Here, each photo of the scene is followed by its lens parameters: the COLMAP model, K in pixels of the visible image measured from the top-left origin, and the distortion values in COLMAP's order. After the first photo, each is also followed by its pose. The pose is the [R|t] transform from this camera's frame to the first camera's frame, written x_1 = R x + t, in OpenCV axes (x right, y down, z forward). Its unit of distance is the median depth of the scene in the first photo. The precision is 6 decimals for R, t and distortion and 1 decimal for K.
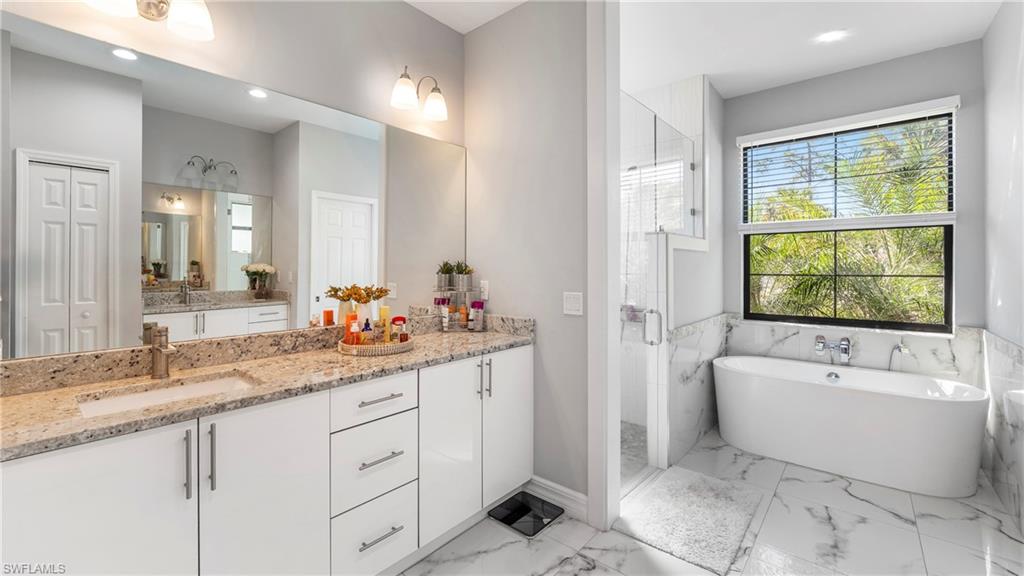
lens RADIAL K [[421.6, 0, 514.9], [0, 421.6, 266.5], [0, 0, 1]] dist [-0.001987, 0.000066]
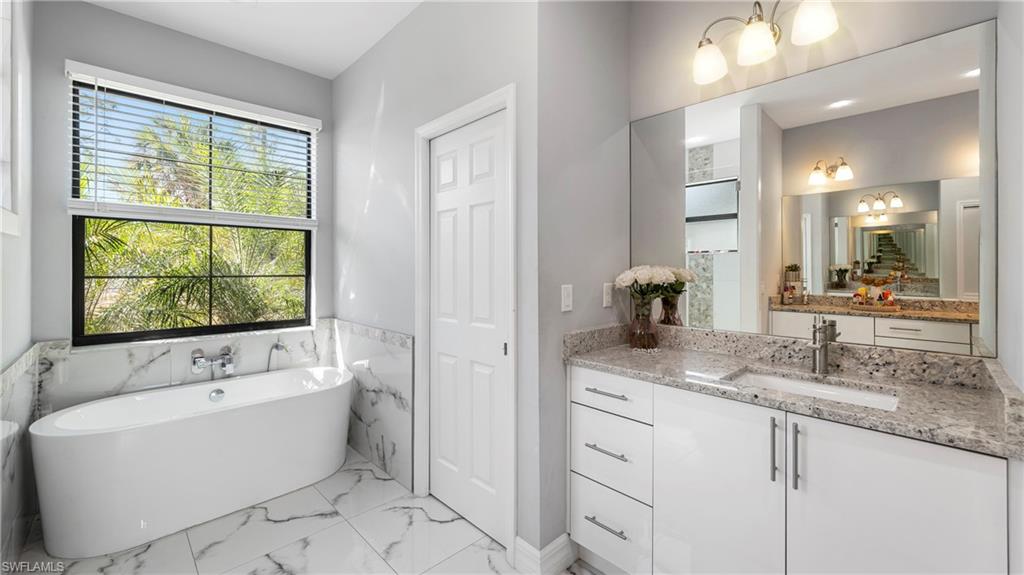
lens RADIAL K [[409.1, 0, 506.0], [0, 409.1, 269.1], [0, 0, 1]] dist [0.000184, 0.000069]
pose [[0.106391, 0.001469, 0.994323, -0.010314], [-0.006092, 0.999981, -0.000825, 0.003540], [-0.994306, -0.005970, 0.106398, 0.337447]]
